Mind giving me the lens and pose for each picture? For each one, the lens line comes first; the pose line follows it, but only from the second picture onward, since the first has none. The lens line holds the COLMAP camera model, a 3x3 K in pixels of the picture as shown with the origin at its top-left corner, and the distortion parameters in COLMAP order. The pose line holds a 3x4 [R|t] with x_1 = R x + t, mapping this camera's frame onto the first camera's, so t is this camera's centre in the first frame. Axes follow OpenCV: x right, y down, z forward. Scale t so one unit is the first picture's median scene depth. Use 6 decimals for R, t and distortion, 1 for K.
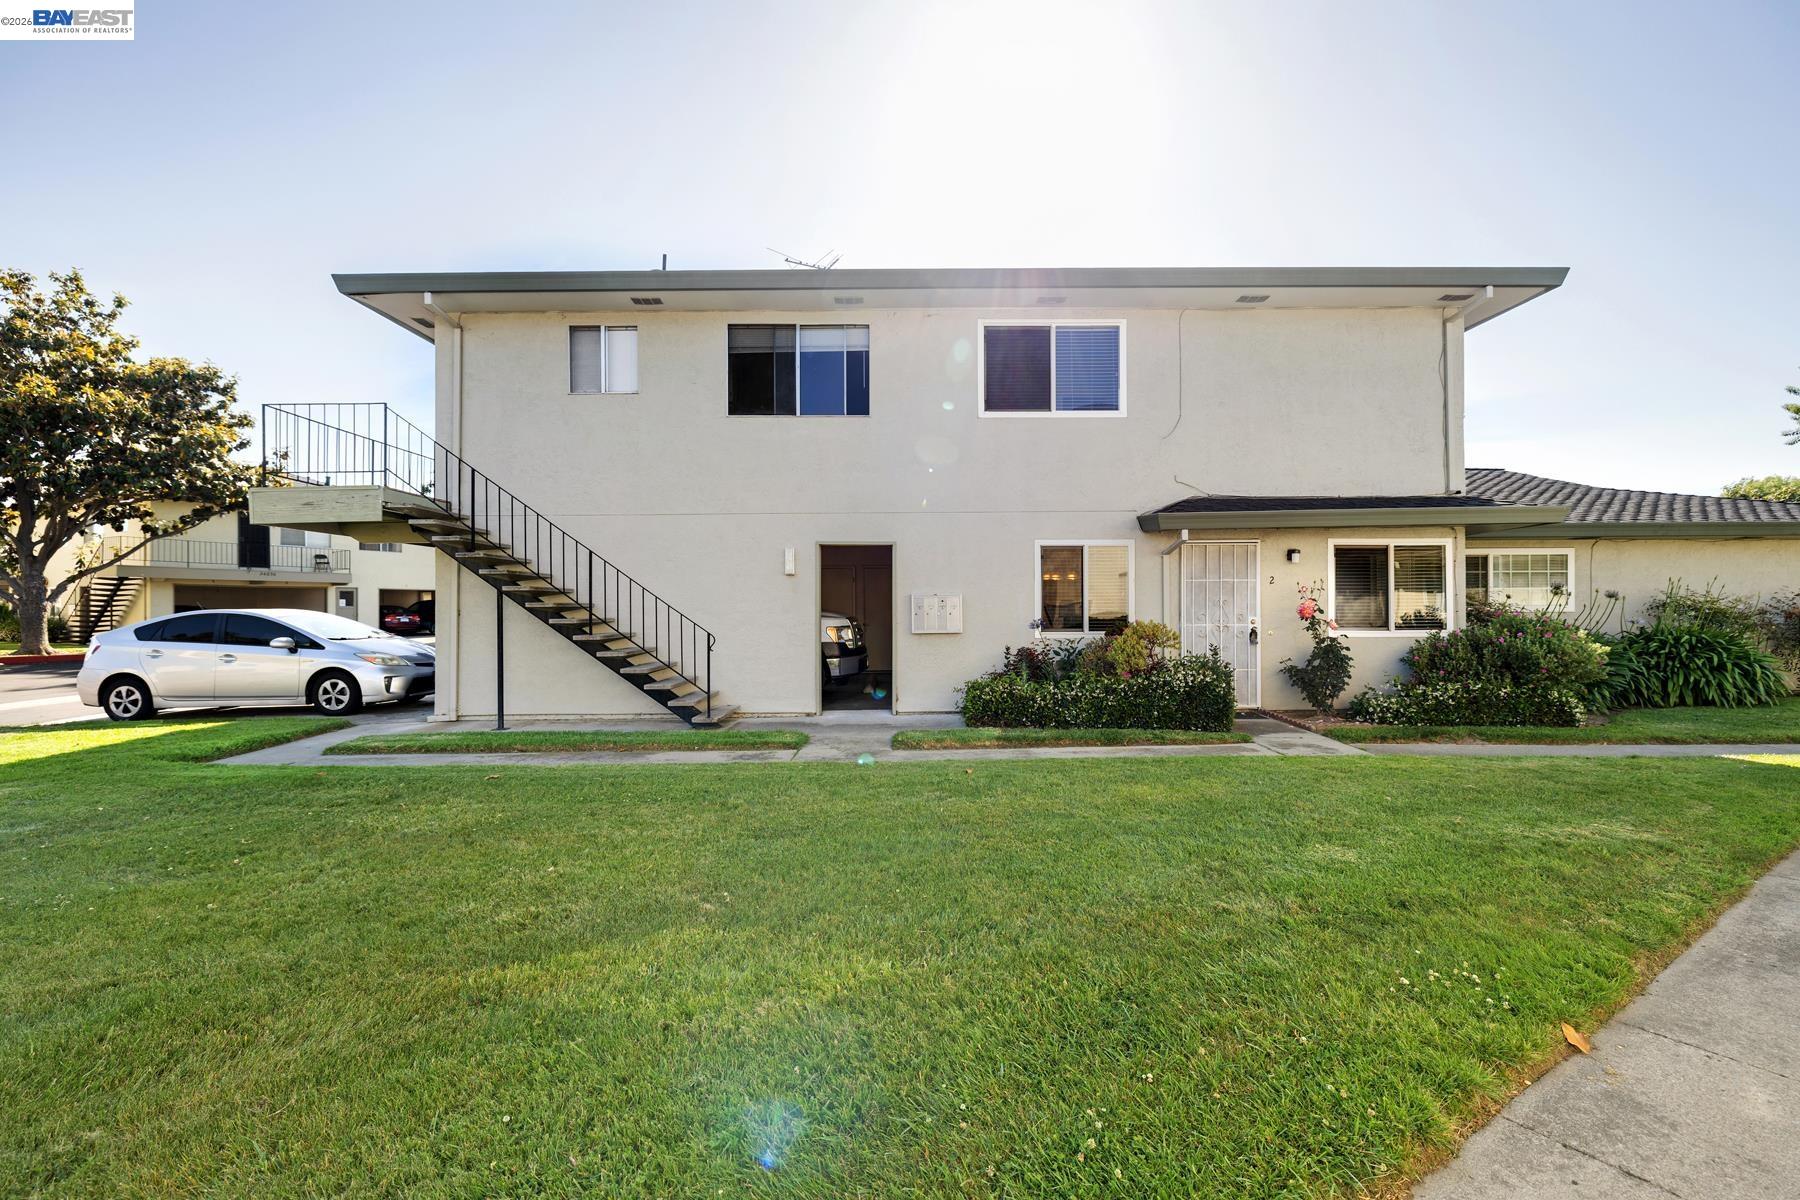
lens RADIAL K [[745.4, 0, 895.7], [0, 745.4, 602.2], [0, 0, 1]] dist [-0.001947, -0.000459]
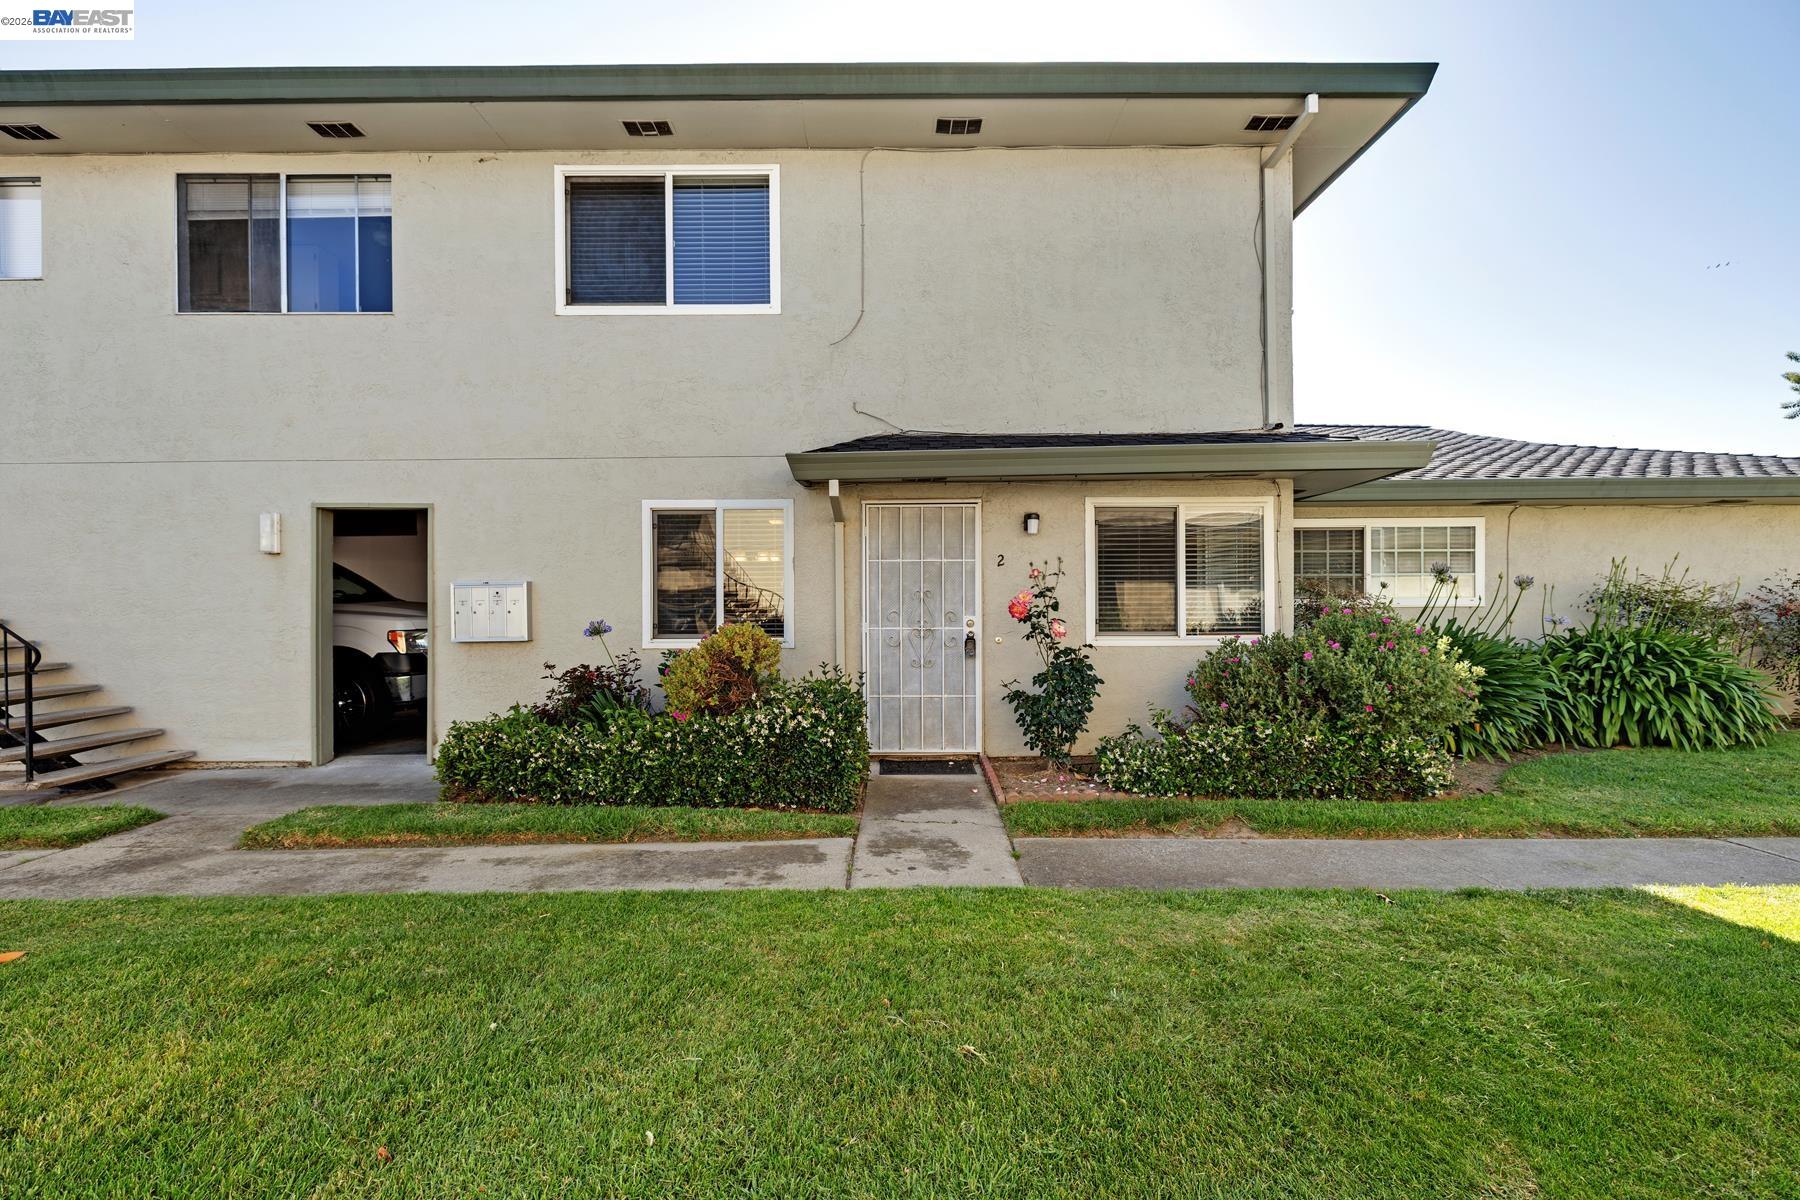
lens RADIAL K [[745.4, 0, 895.7], [0, 745.4, 602.2], [0, 0, 1]] dist [-0.001947, -0.000459]
pose [[0.999999, -0.001461, 0.000530, 0.410971], [0.001455, 0.999940, 0.010877, 0.000039], [-0.000546, -0.010876, 0.999941, 0.337318]]
